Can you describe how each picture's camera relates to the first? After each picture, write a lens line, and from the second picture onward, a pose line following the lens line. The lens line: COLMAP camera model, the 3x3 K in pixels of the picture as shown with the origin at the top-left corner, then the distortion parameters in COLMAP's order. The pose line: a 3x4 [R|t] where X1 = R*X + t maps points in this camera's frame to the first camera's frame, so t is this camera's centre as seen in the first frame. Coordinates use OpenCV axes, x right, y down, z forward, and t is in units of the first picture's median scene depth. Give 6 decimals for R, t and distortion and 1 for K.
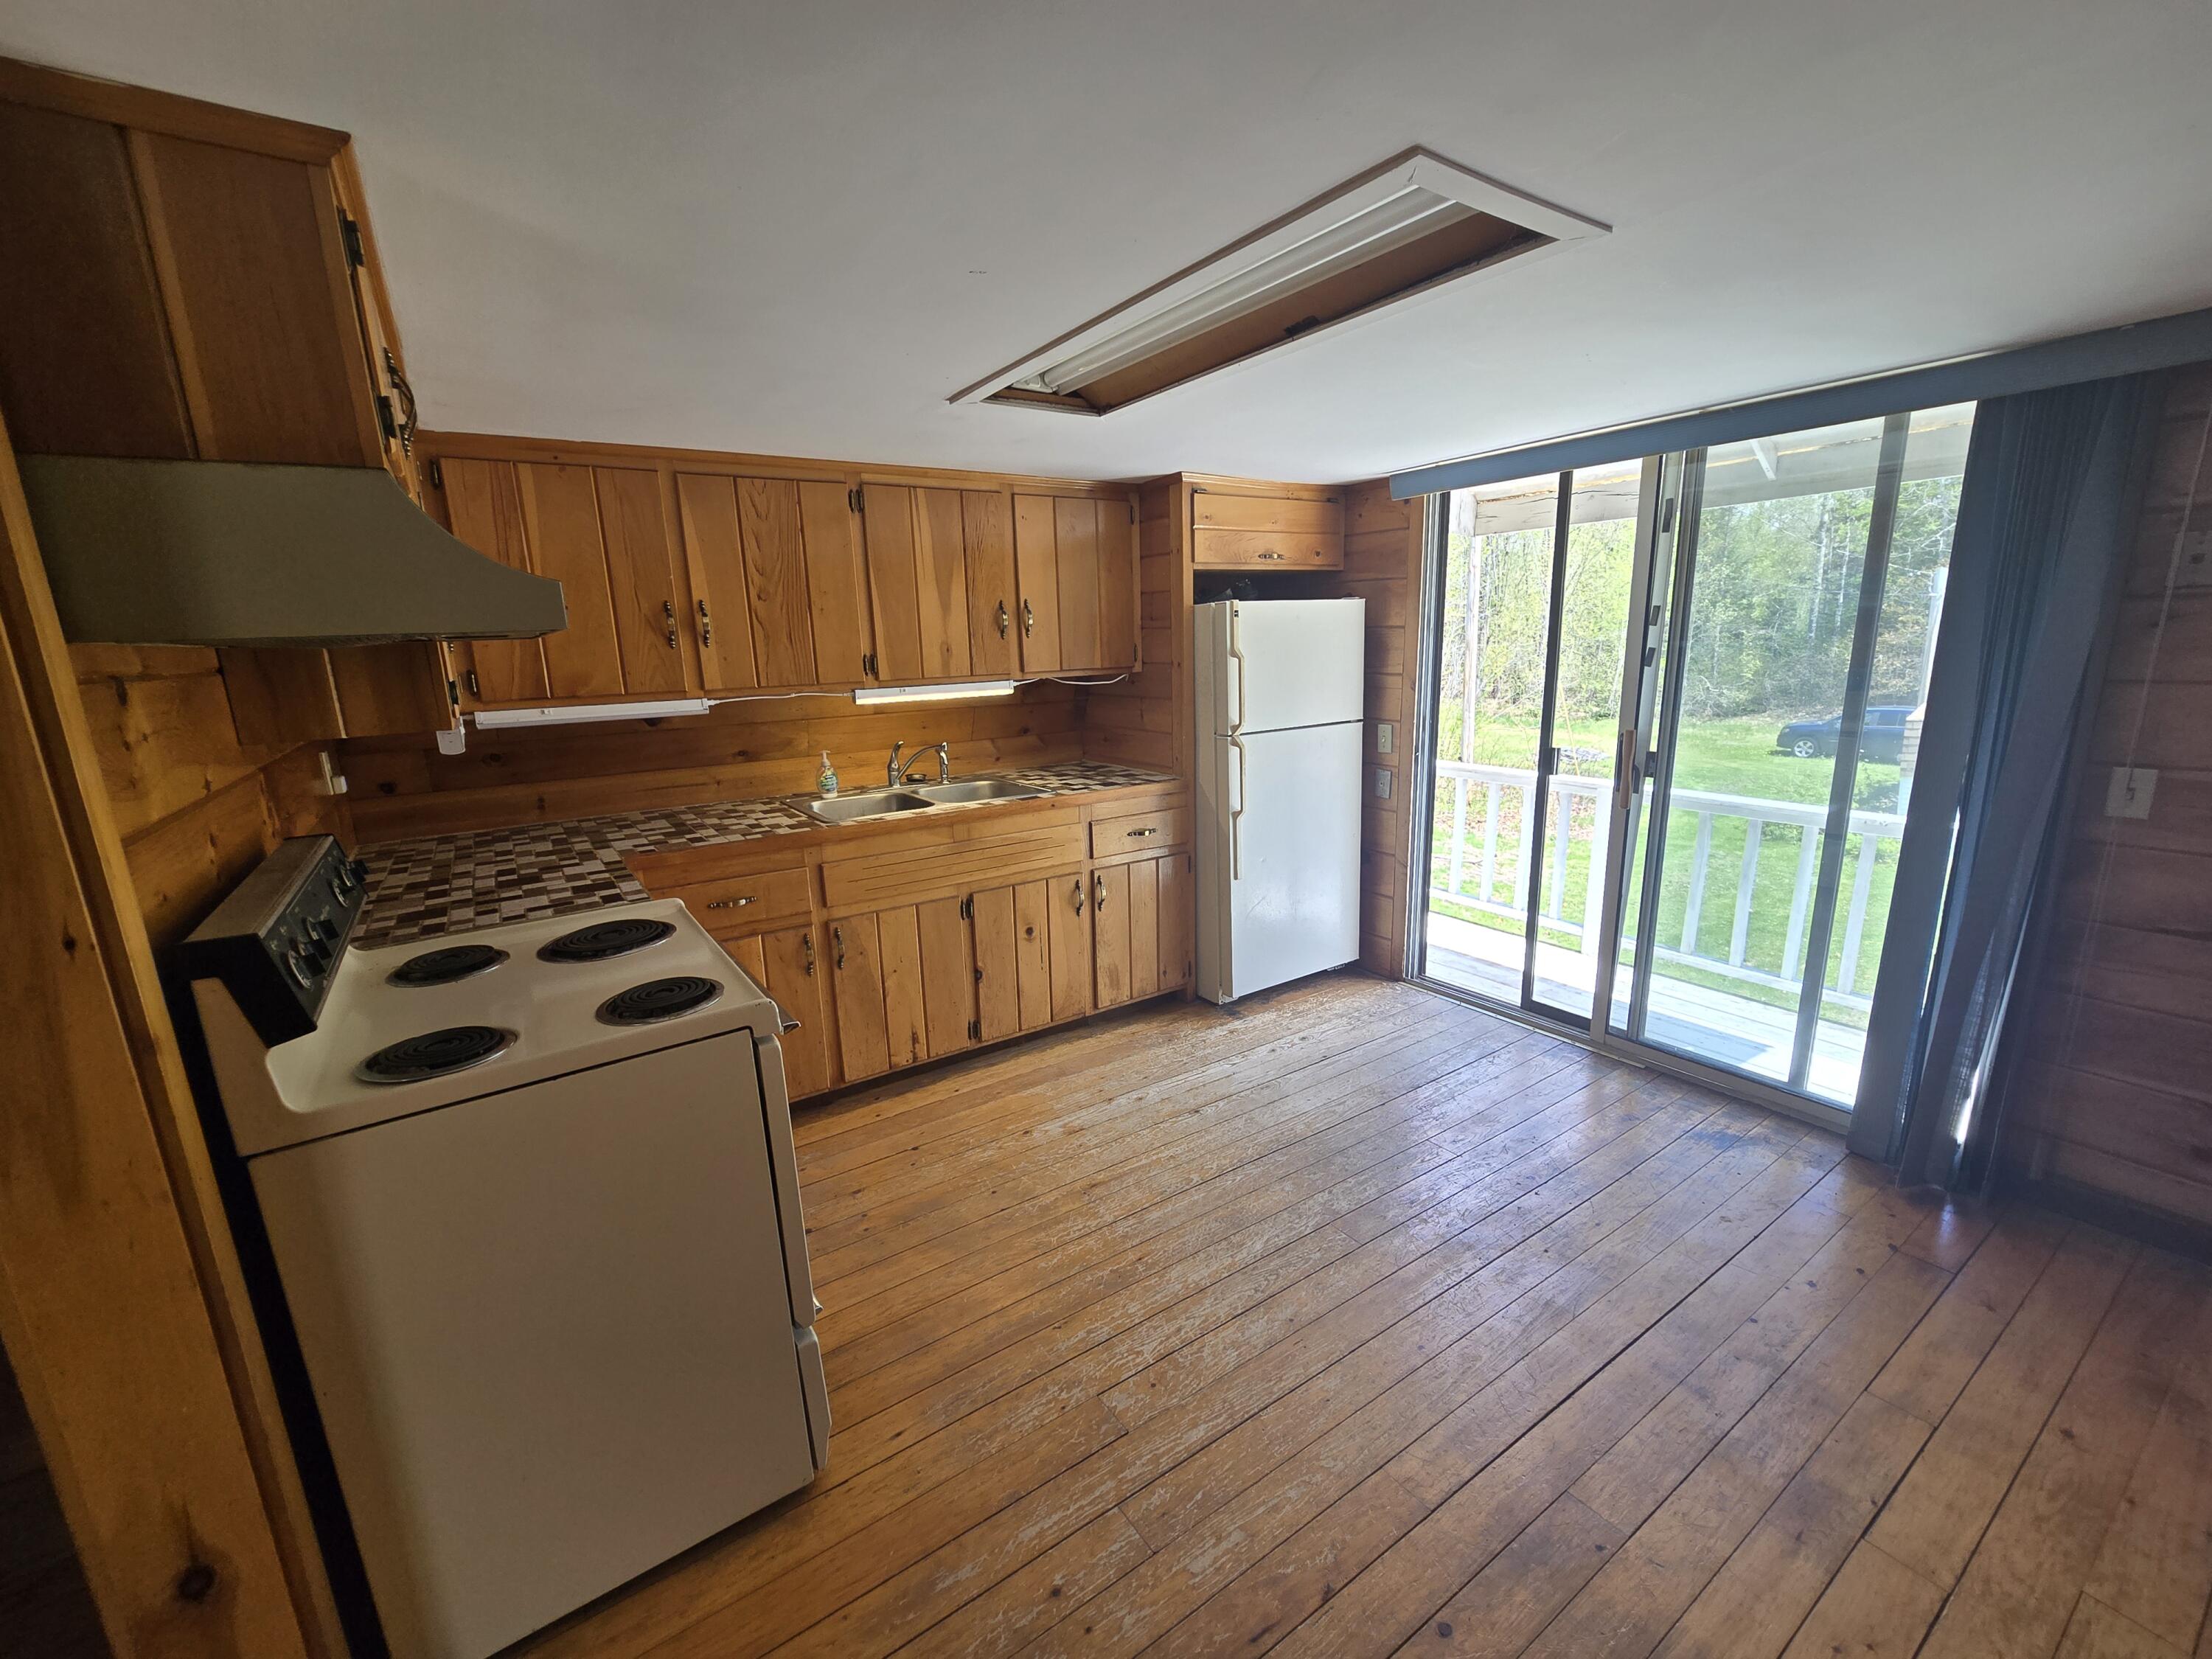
lens RADIAL K [[913.1, 0, 1098.7], [0, 913.1, 841.0], [0, 0, 1]] dist [-0.006450, 0.002175]
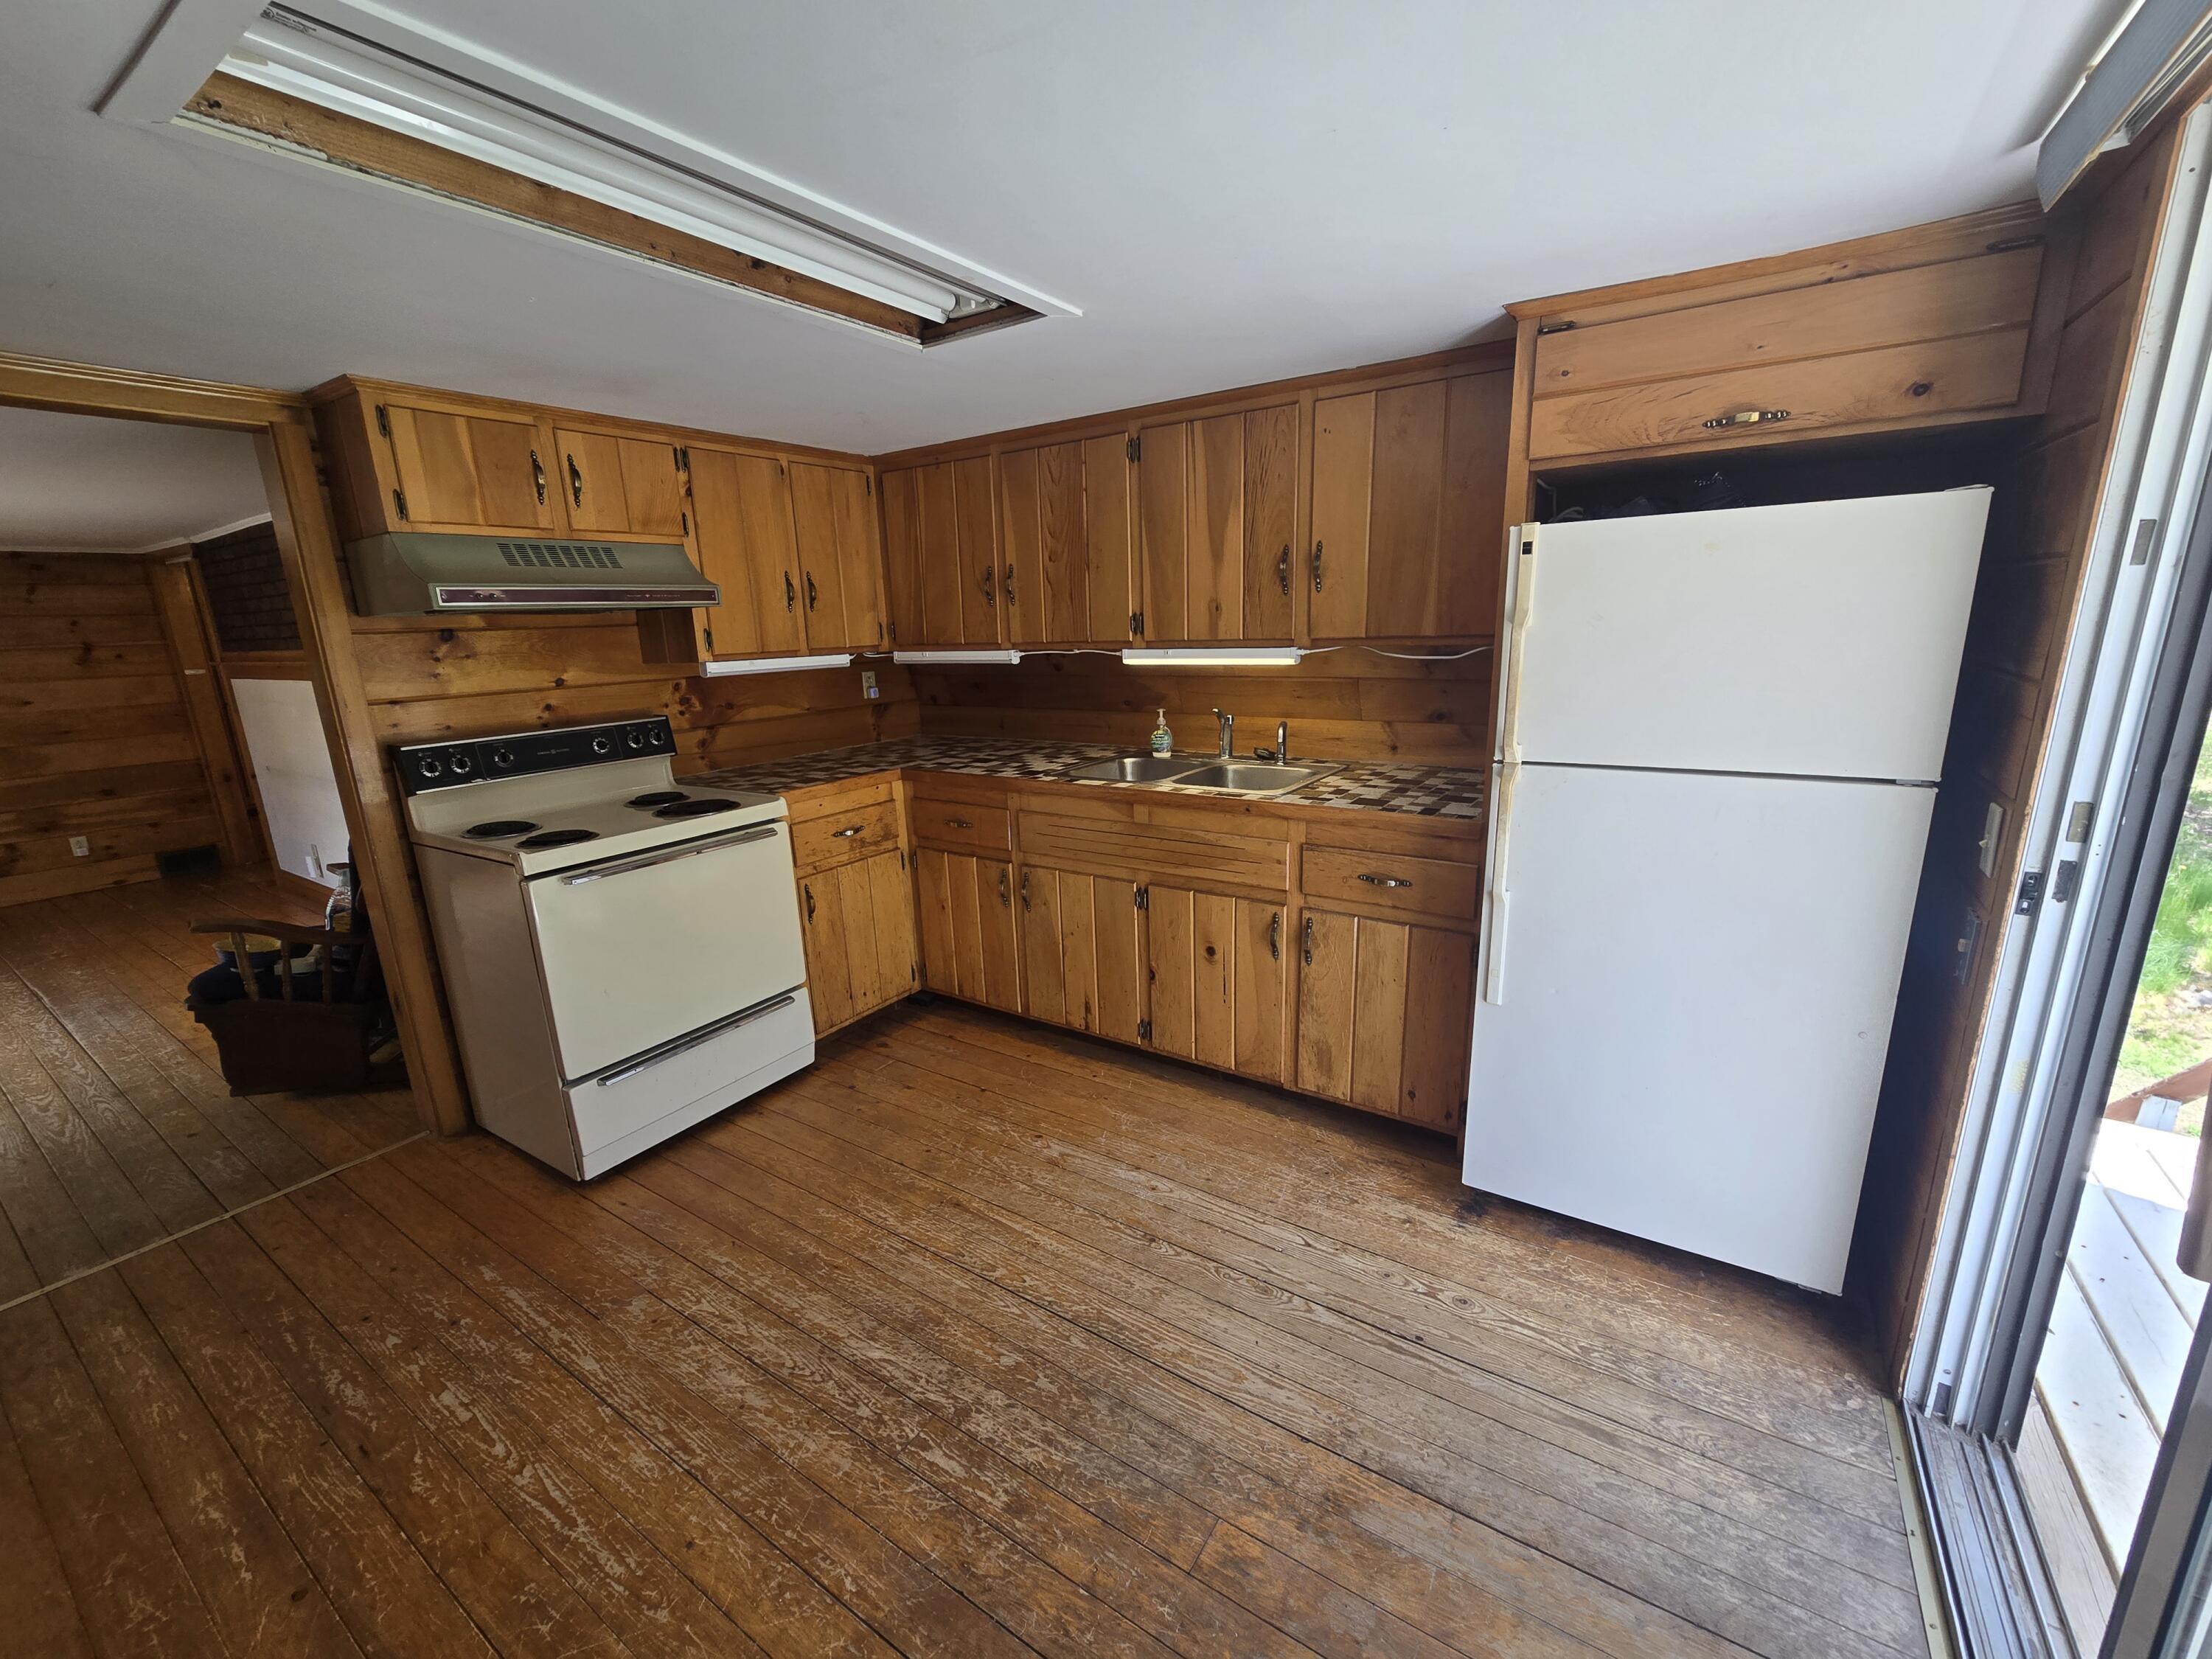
lens RADIAL K [[913.1, 0, 1100.2], [0, 913.1, 843.3], [0, 0, 1]] dist [-0.006450, 0.002175]
pose [[0.378380, 0.241837, -0.893501, 0.637577], [-0.178720, 0.966192, 0.185827, -0.139782], [0.908233, 0.089373, 0.408809, 0.586028]]
